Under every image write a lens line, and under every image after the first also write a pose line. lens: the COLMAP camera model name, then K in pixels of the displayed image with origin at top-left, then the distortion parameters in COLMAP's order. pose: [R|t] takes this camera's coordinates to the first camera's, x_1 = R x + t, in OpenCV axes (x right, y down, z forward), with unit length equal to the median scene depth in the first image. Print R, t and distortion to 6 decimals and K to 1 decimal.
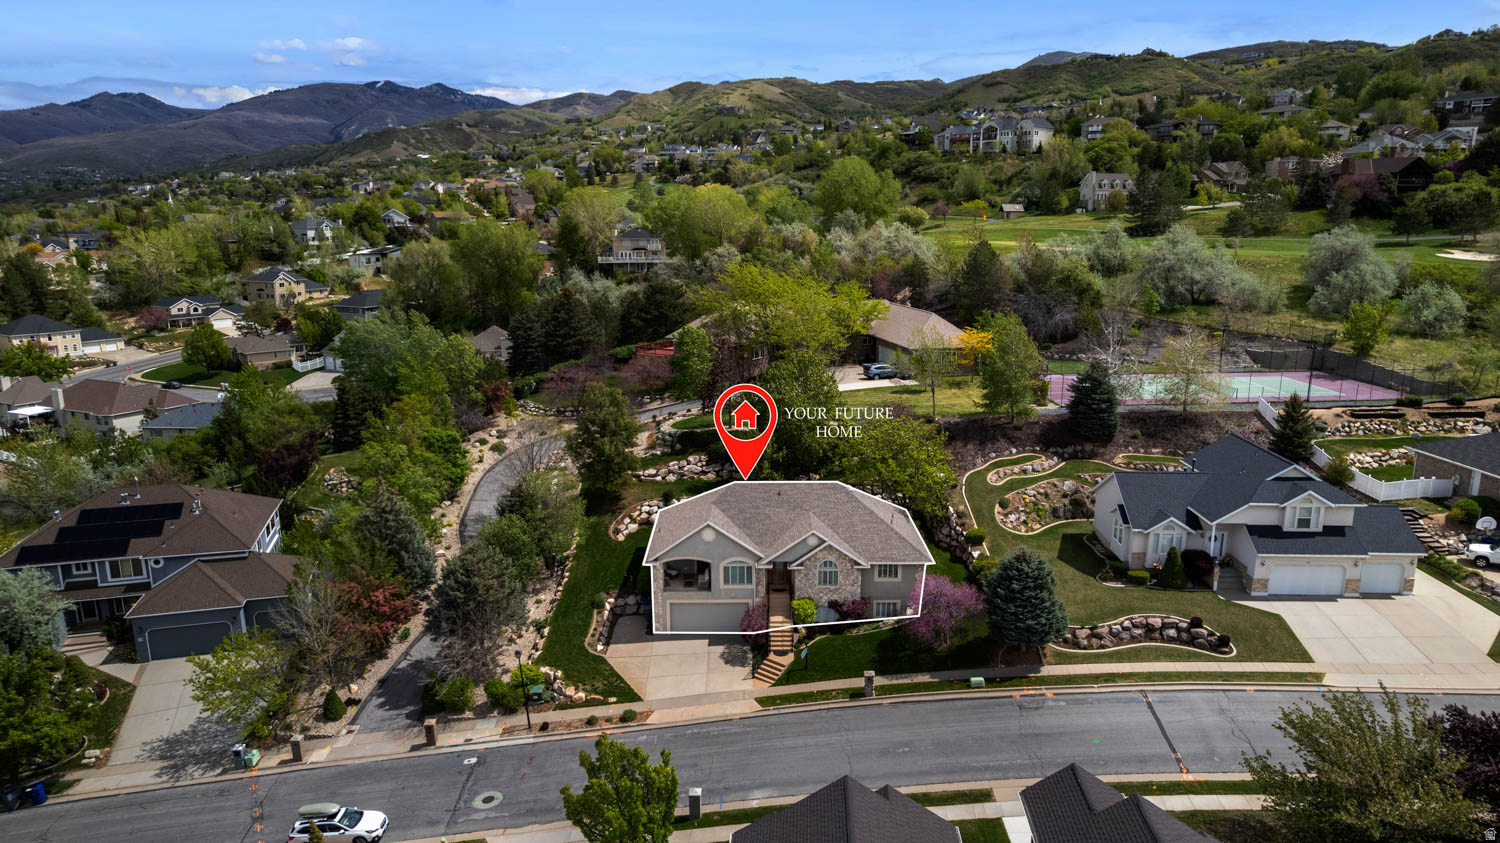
lens RADIAL K [[954.8, 0, 751.8], [0, 954.8, 423.2], [0, 0, 1]] dist [-0.049650, 0.025407]
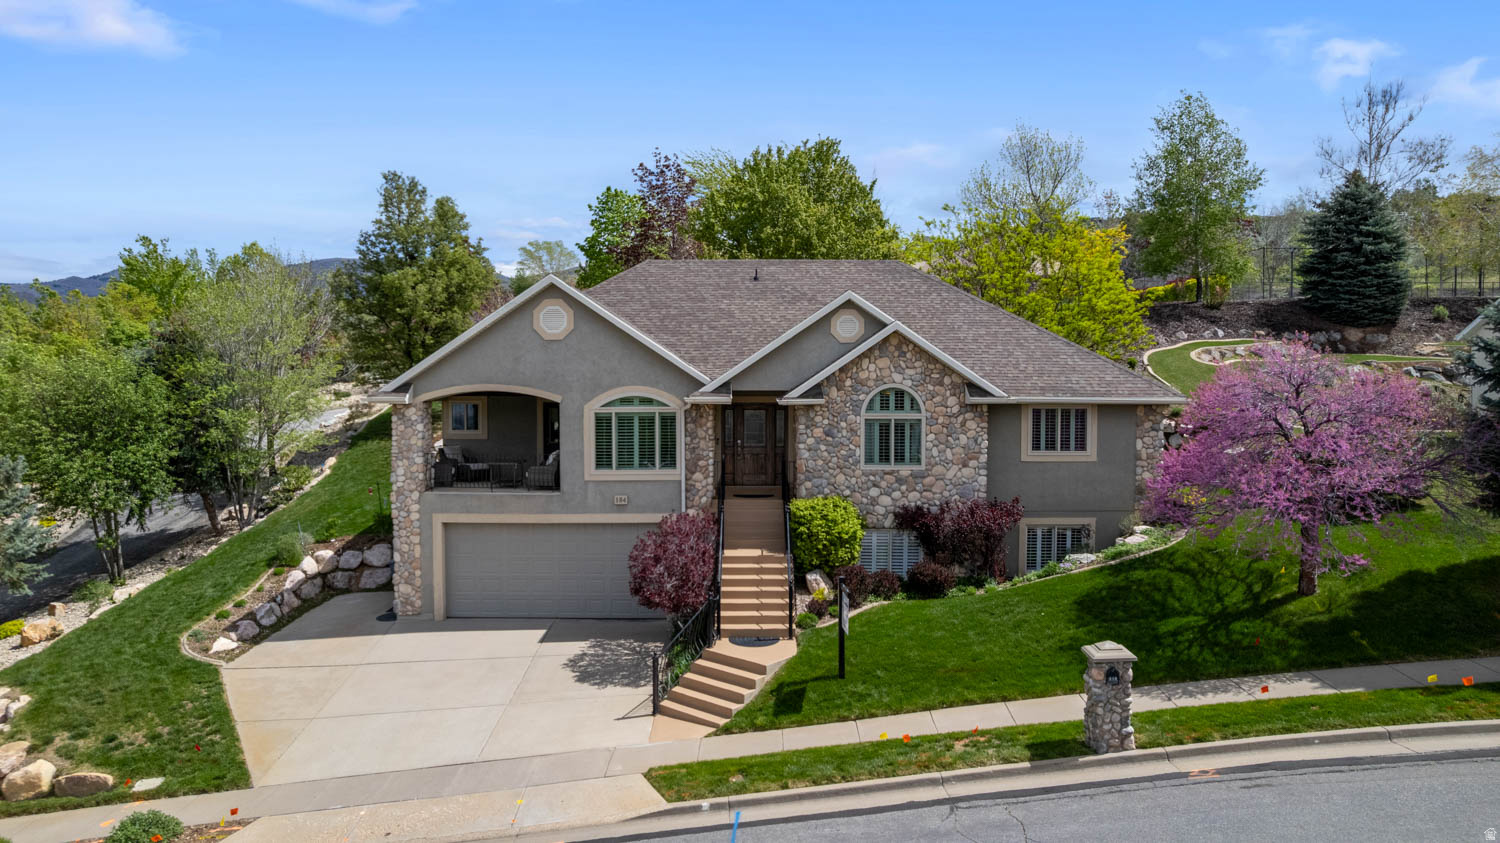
lens RADIAL K [[954.8, 0, 751.1], [0, 954.8, 424.5], [0, 0, 1]] dist [-0.049650, 0.025407]
pose [[0.999988, 0.003167, 0.003606, 0.027136], [-0.002485, 0.984458, -0.175602, 0.218427], [-0.004106, 0.175591, 0.984455, 0.660429]]
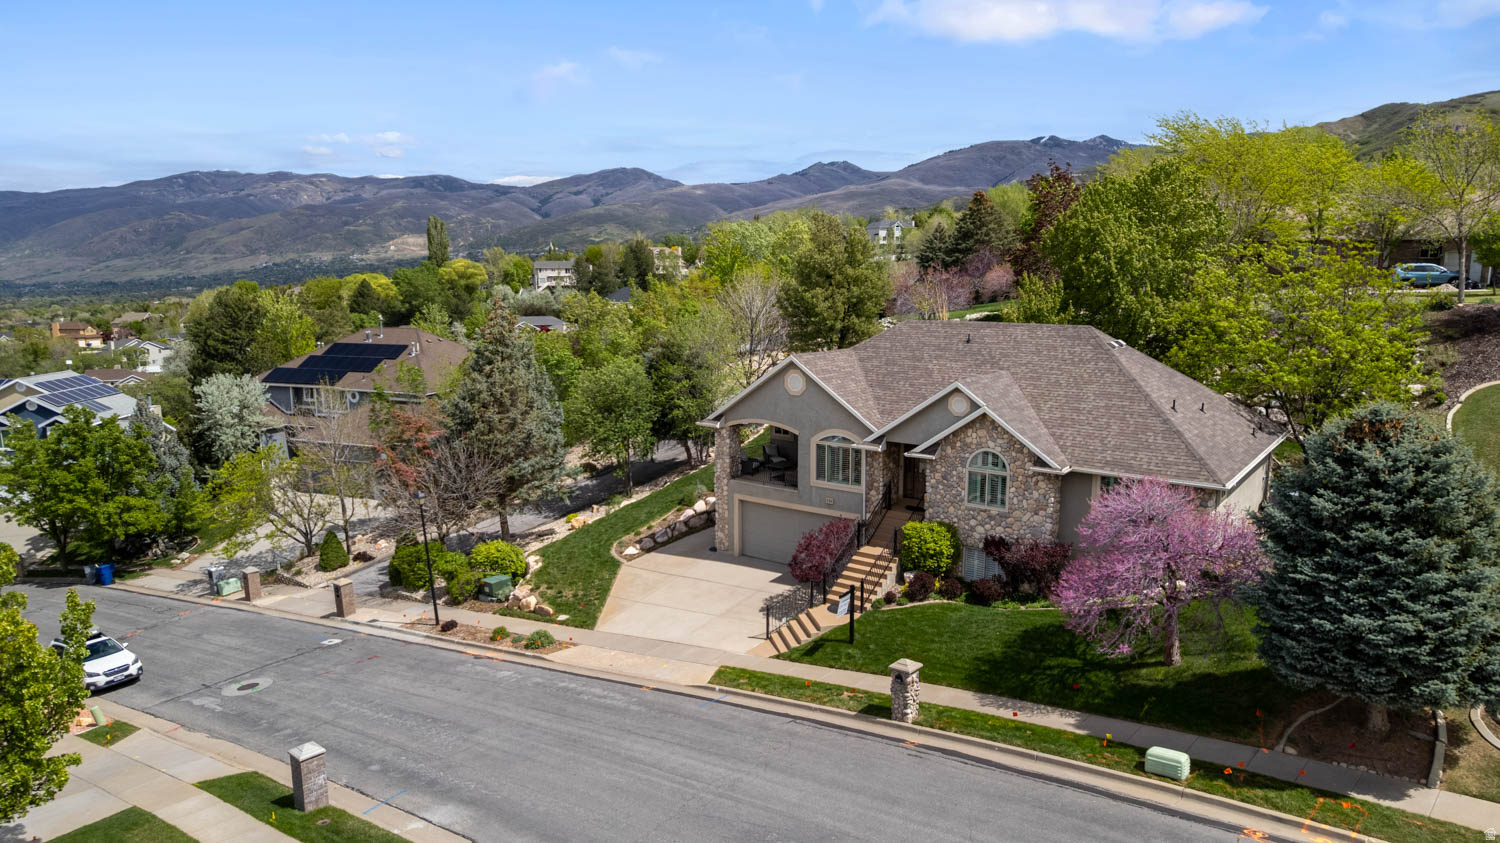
lens RADIAL K [[954.8, 0, 751.5], [0, 954.8, 423.3], [0, 0, 1]] dist [-0.049650, 0.025407]
pose [[0.795645, 0.095851, -0.598131, 0.271322], [-0.126731, 0.991890, -0.009629, 0.149908], [0.592358, 0.083463, 0.801340, 0.542295]]
